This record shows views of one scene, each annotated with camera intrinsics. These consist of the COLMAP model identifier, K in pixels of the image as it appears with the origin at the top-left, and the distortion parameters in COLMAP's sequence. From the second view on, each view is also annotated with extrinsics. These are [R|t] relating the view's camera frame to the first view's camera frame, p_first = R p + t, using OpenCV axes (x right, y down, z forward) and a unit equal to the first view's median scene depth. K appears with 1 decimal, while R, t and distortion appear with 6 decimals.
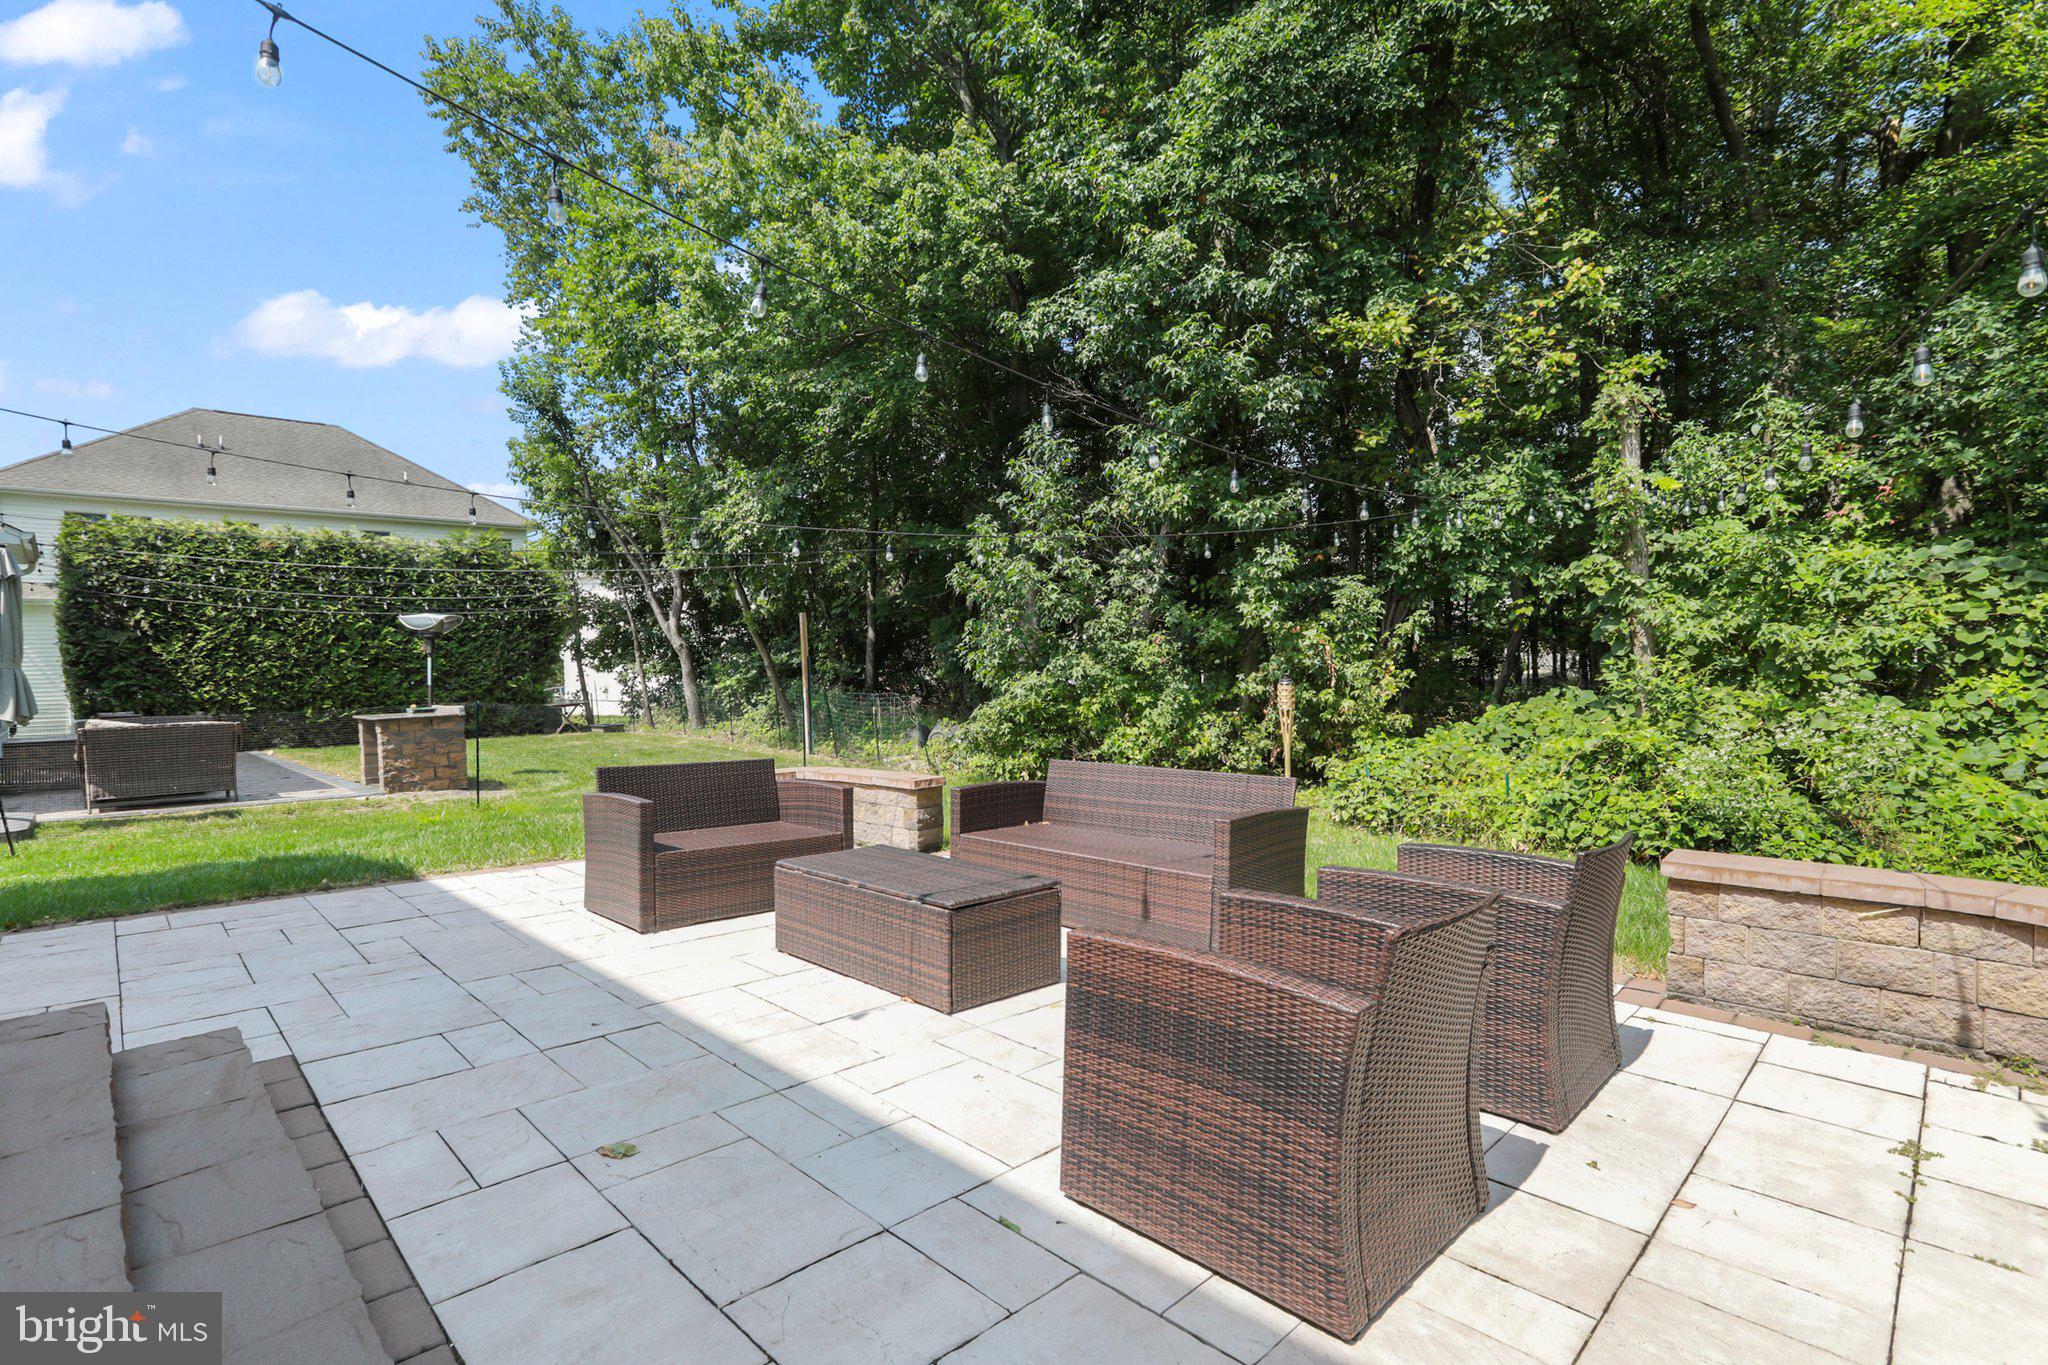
lens RADIAL K [[954.1, 0, 986.5], [0, 954.1, 656.5], [0, 0, 1]] dist [-0.023854, 0.015363]
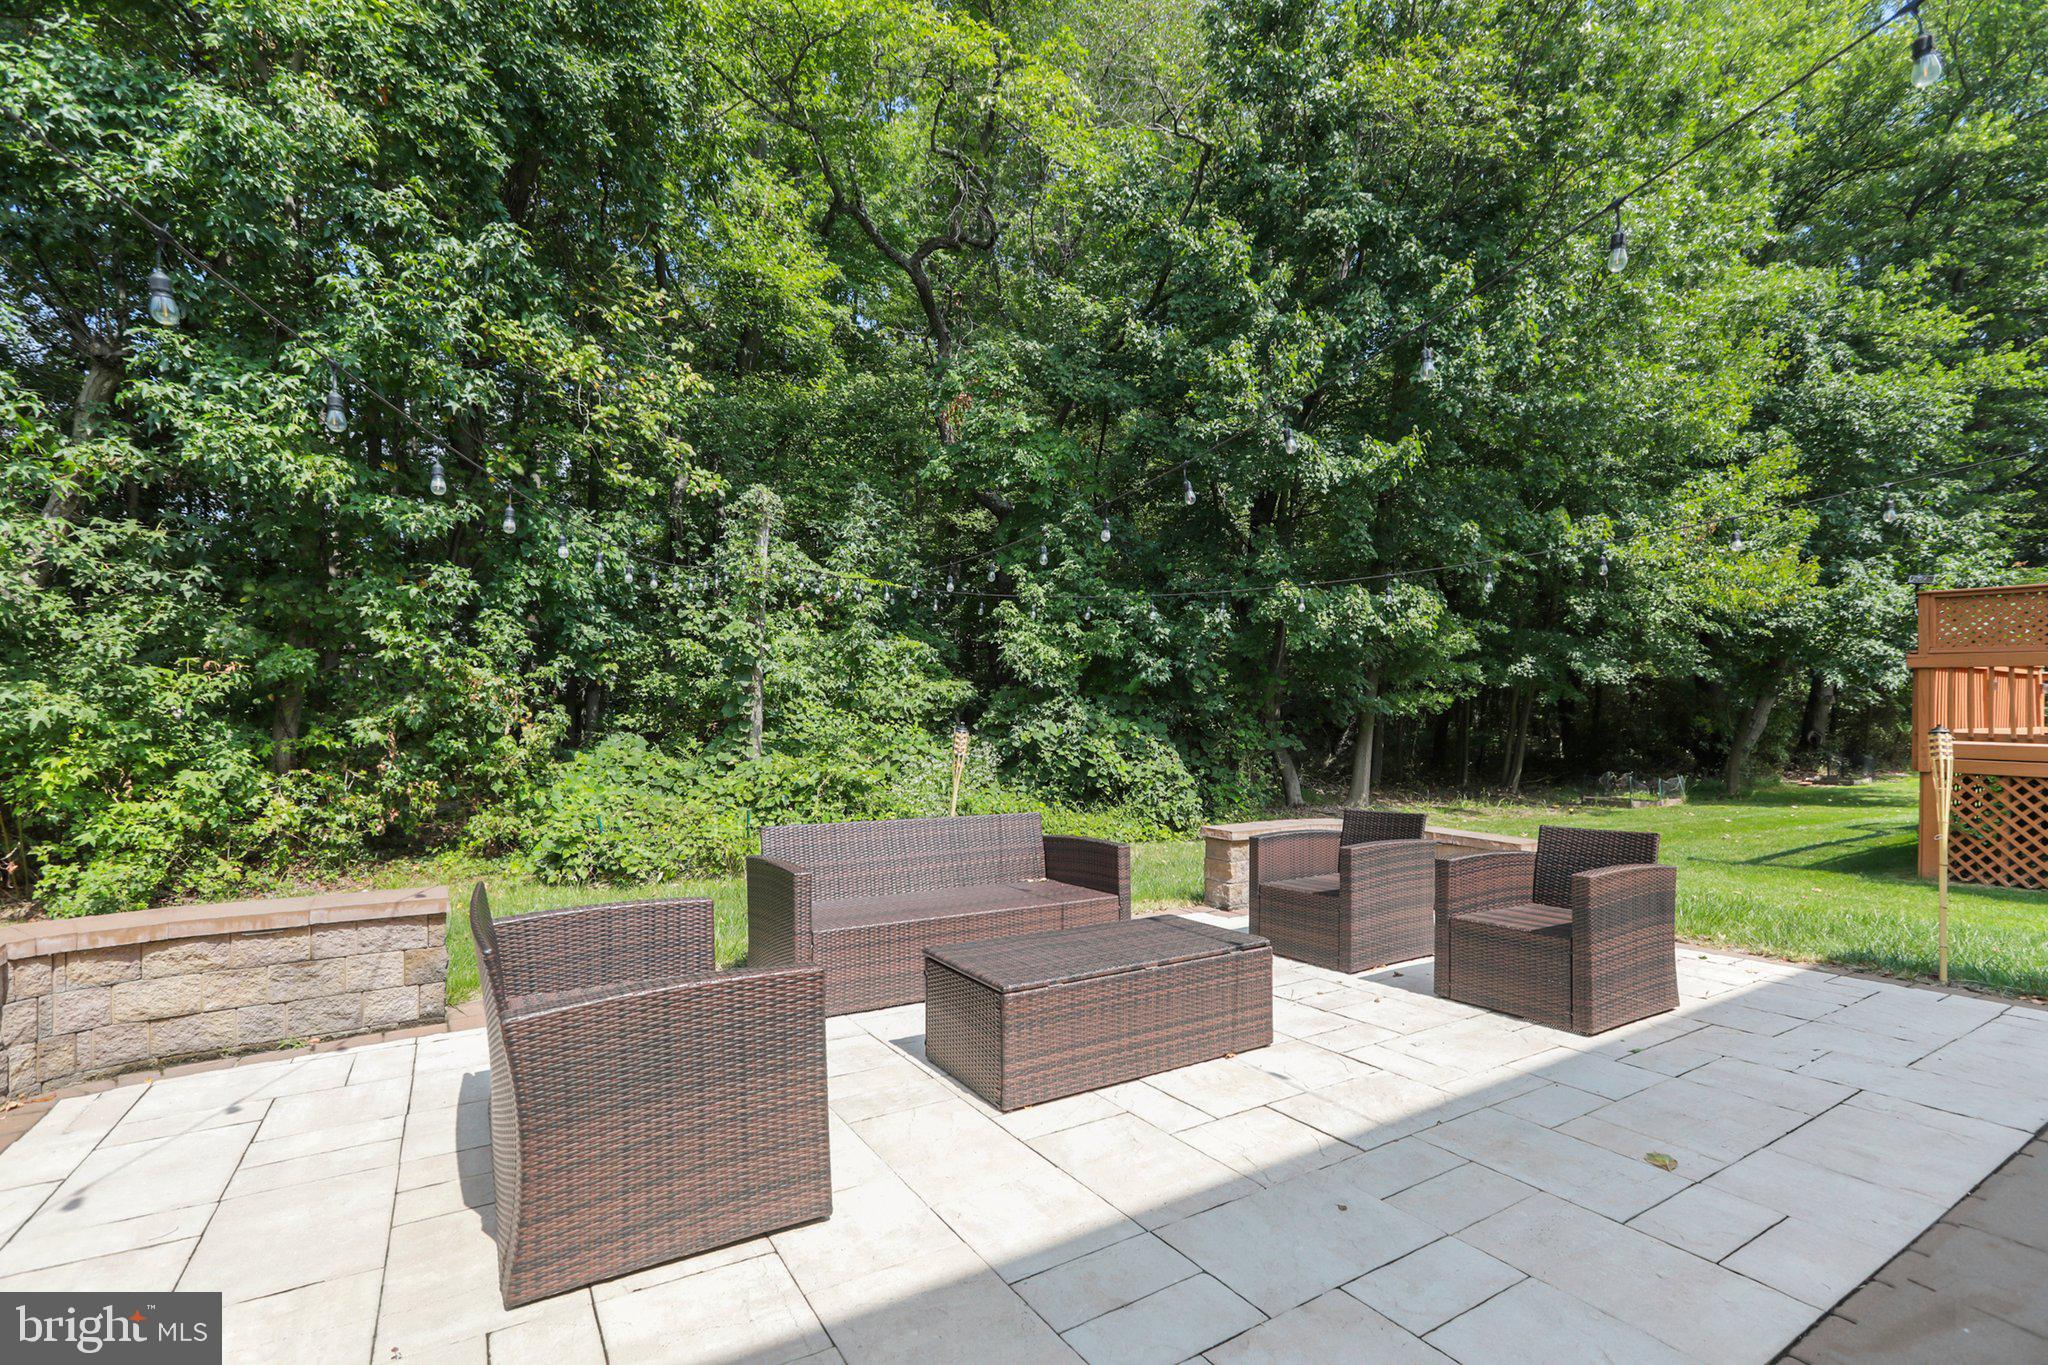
lens RADIAL K [[927.2, 0, 1024.0], [0, 927.2, 682.5], [0, 0, 1]] dist [-0.035332, 0.013960]
pose [[0.220075, 0.044547, 0.974465, -0.984193], [-0.023979, 0.998902, -0.040249, 0.016921], [-0.975188, -0.014509, 0.220901, 0.917412]]
